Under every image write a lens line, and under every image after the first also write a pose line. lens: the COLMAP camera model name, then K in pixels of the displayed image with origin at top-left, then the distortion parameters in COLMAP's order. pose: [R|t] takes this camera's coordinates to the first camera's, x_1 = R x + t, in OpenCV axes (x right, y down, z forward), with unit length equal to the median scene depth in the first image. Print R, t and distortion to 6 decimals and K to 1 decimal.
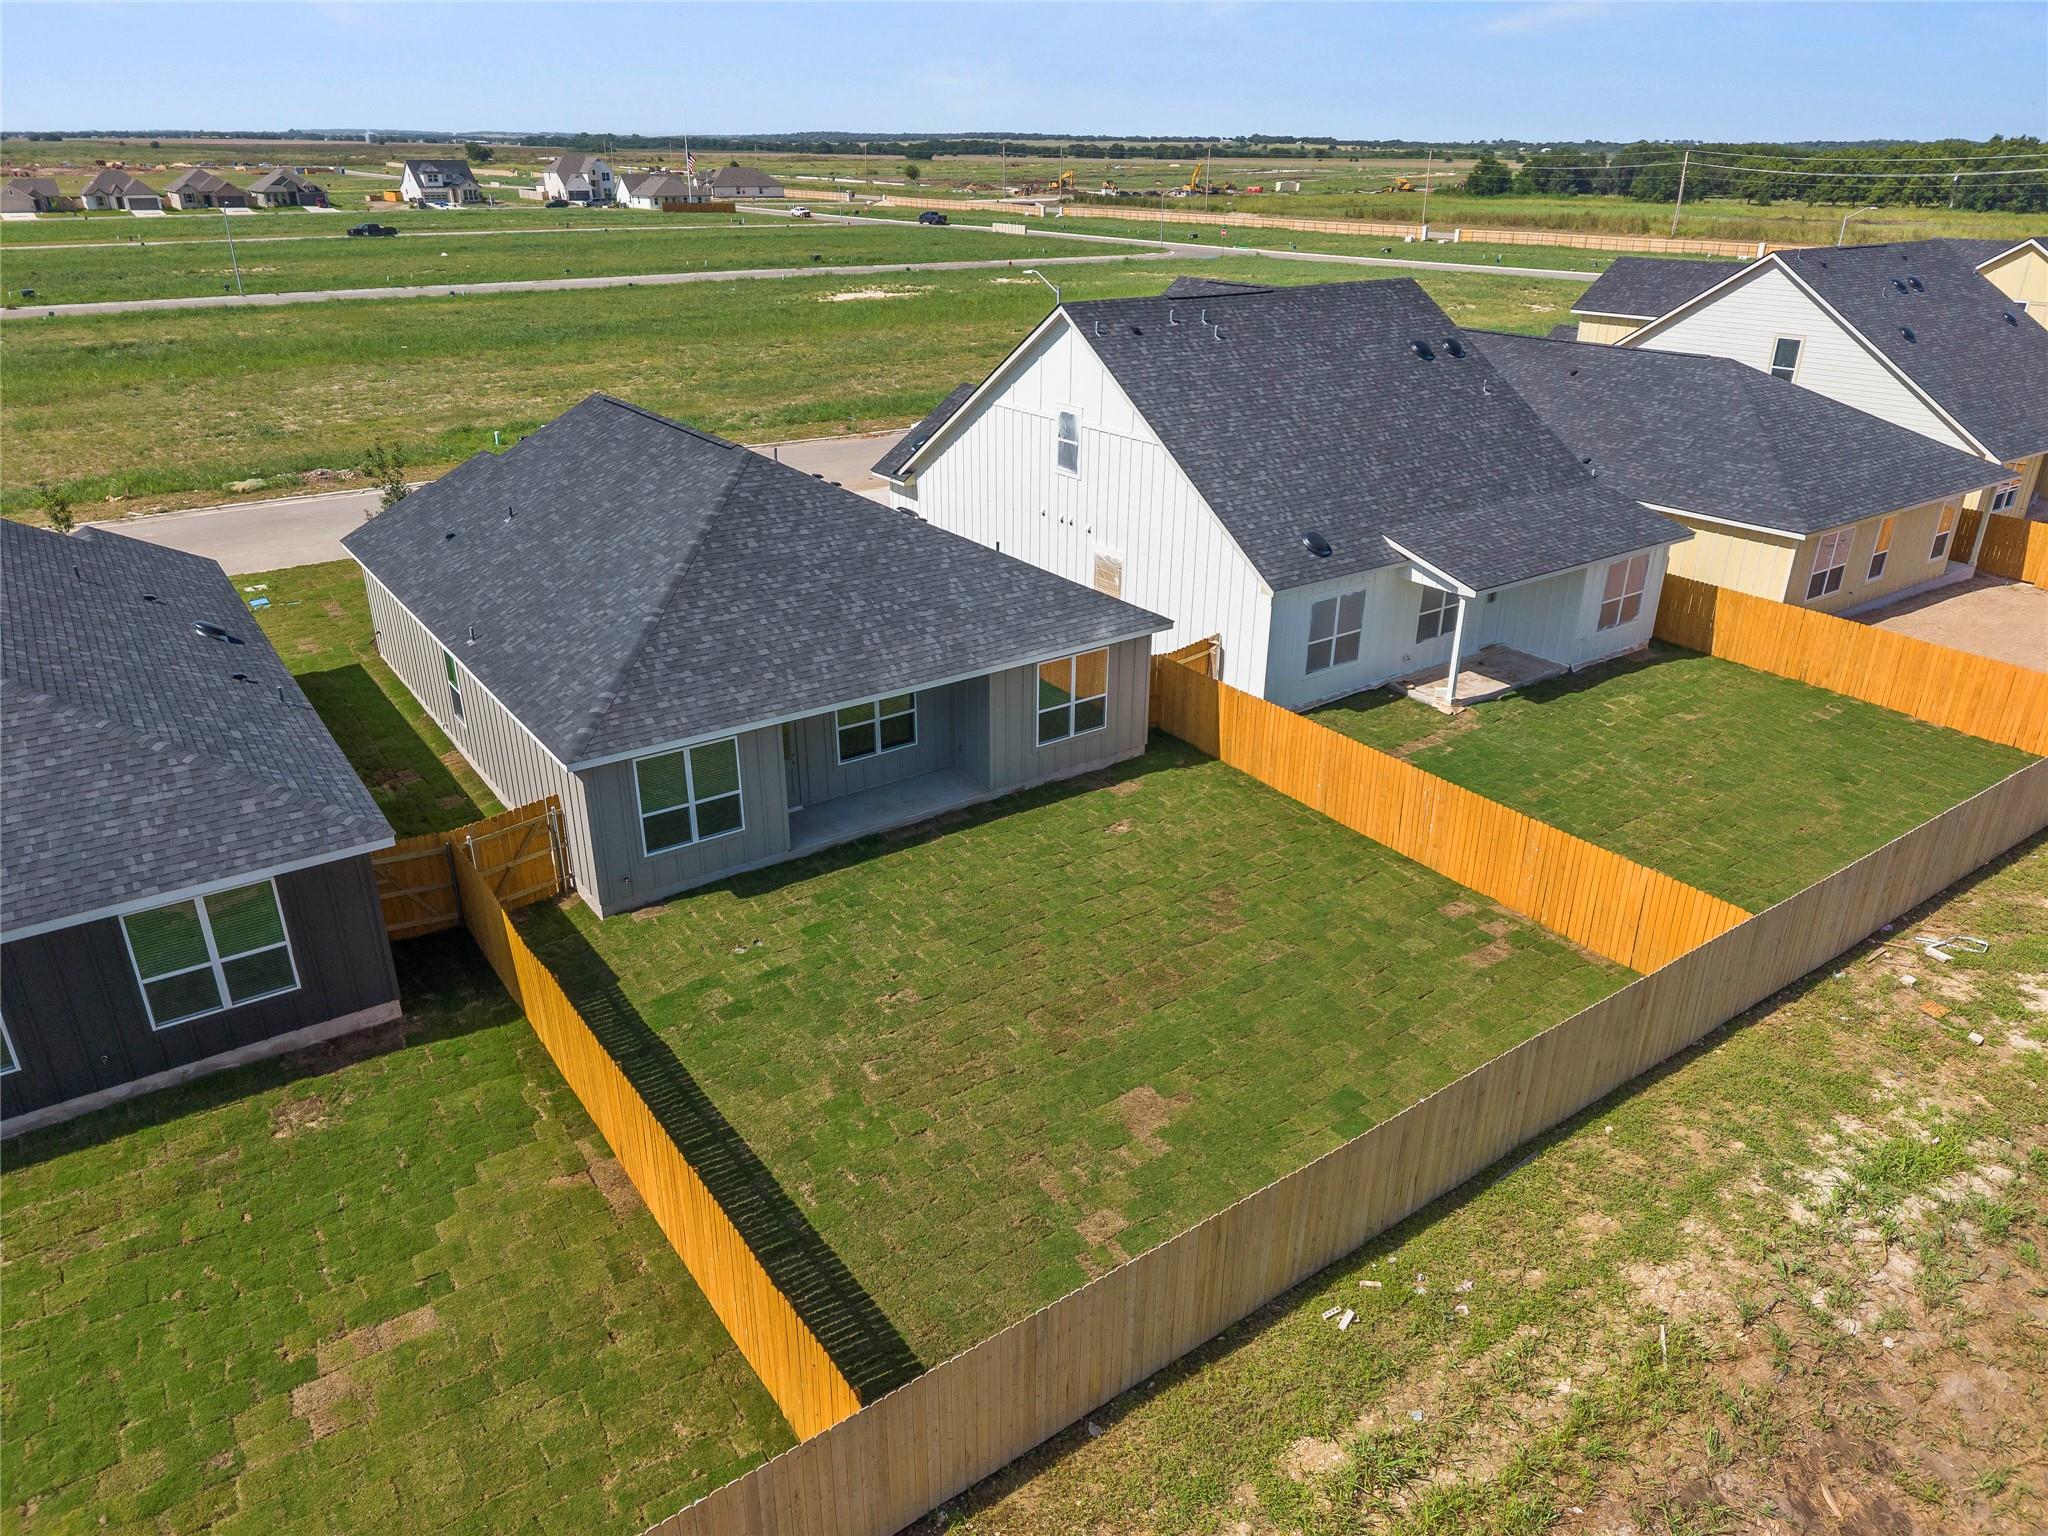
lens RADIAL K [[1374.5, 0, 1030.8], [0, 1374.5, 785.5], [0, 0, 1]] dist [0.032200, -0.028557]
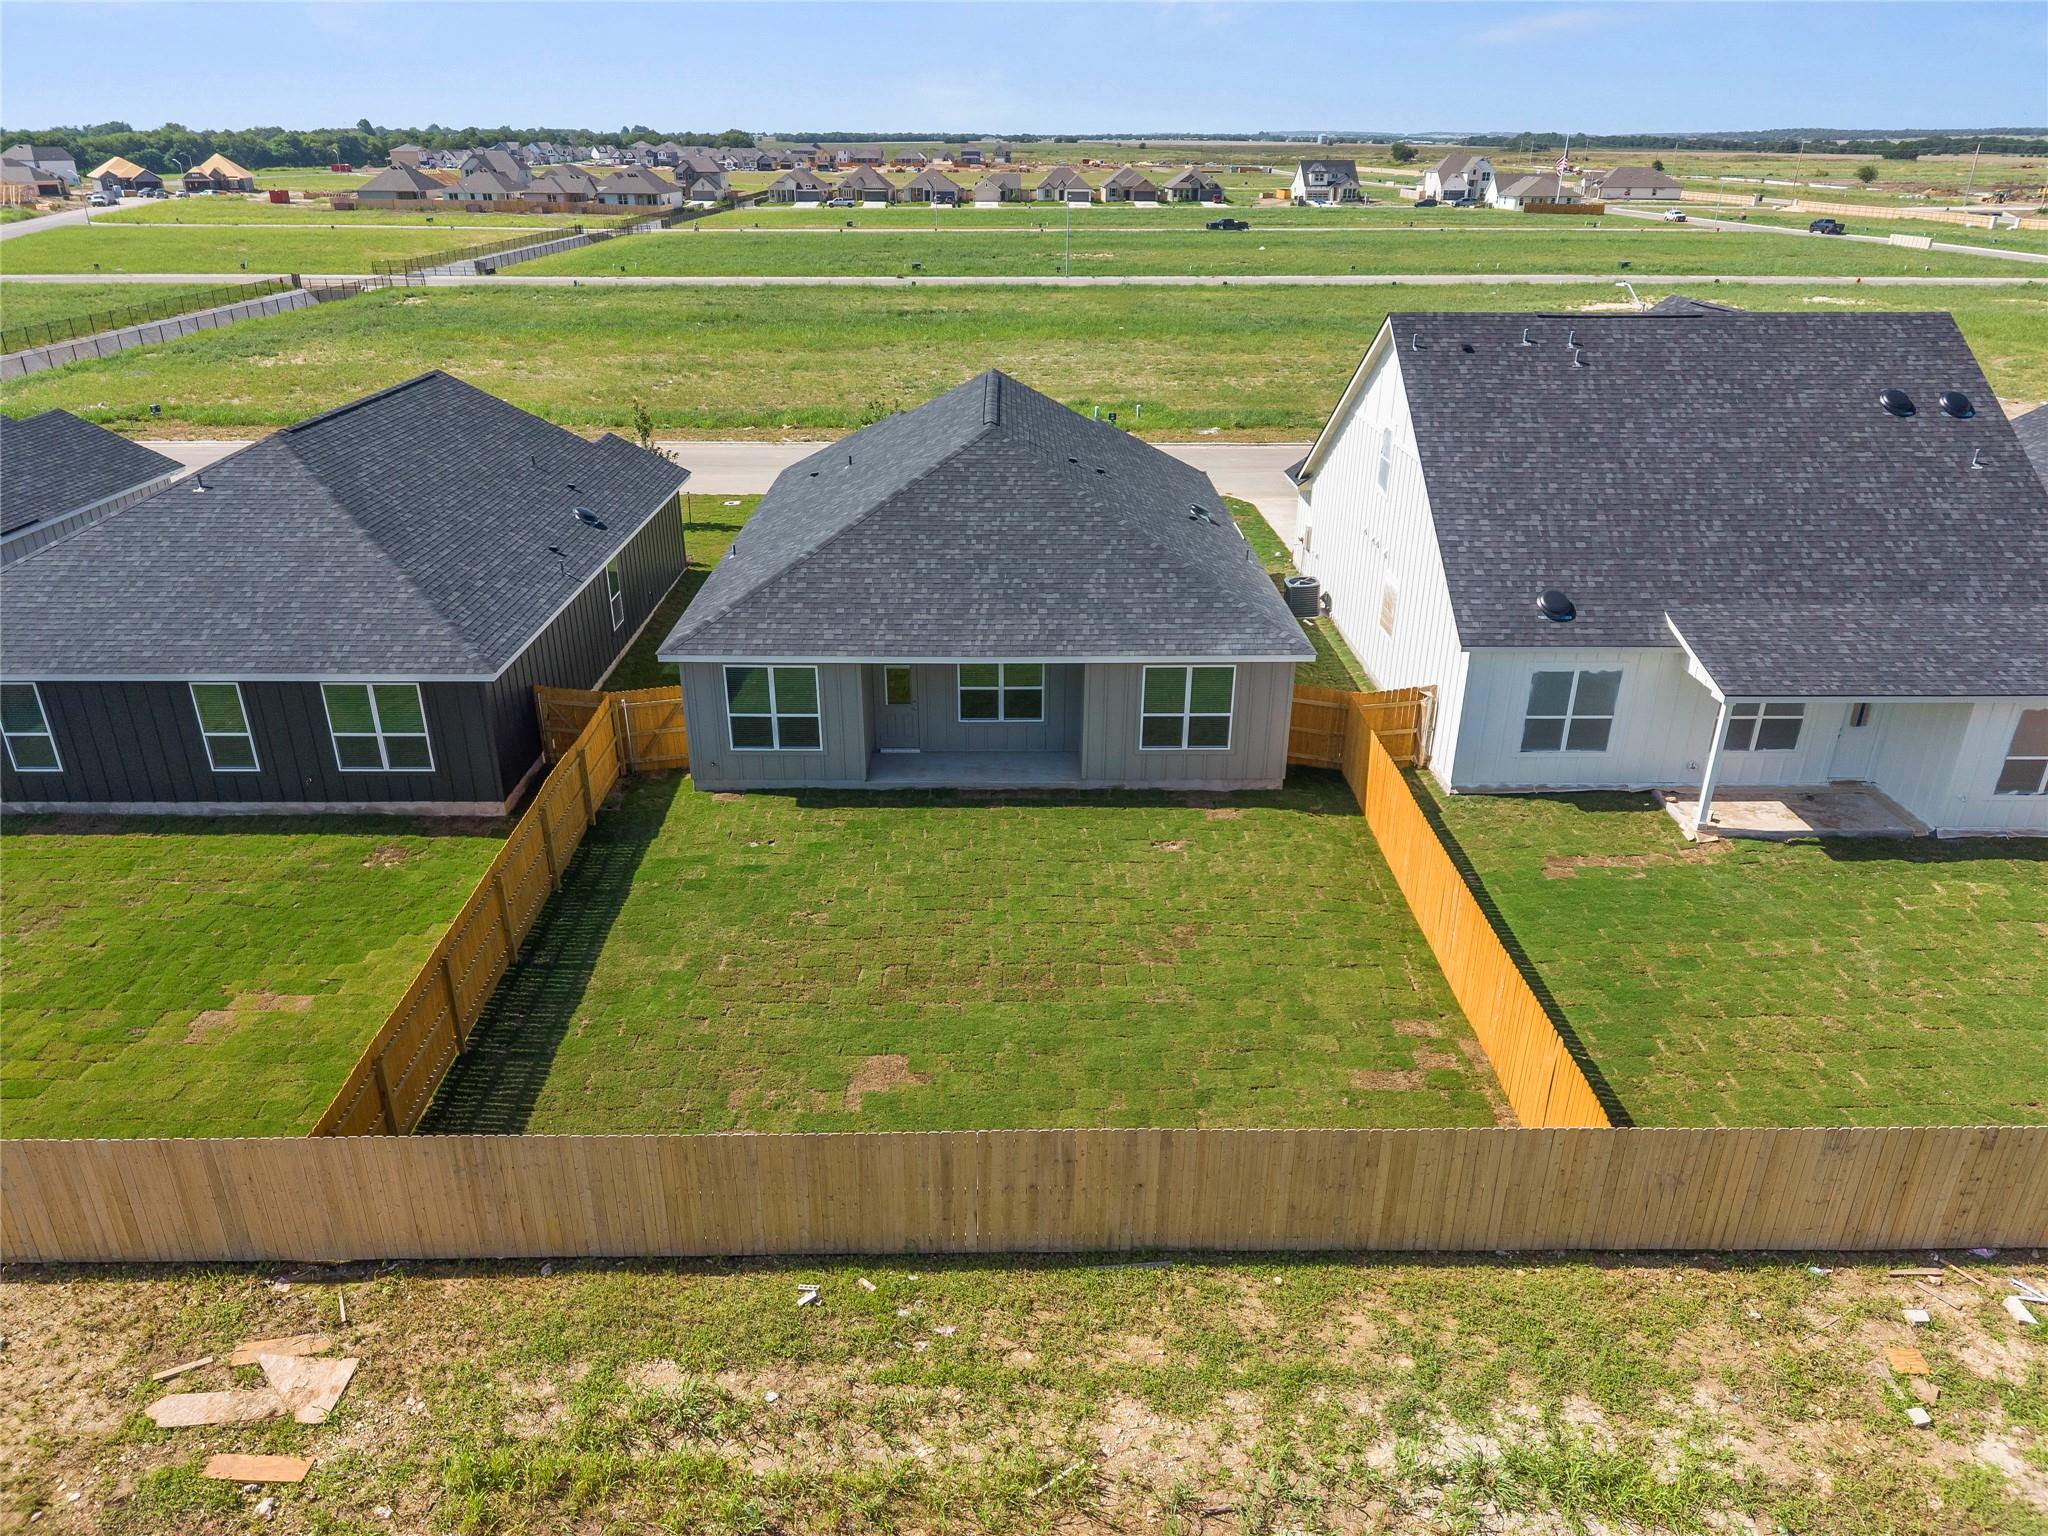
lens RADIAL K [[1374.5, 0, 1007.5], [0, 1374.5, 779.6], [0, 0, 1]] dist [0.032200, -0.028557]
pose [[0.818547, 0.240002, -0.521901, 0.458660], [-0.241710, 0.968095, 0.066093, -0.050281], [0.521112, 0.072048, 0.850442, 0.106132]]
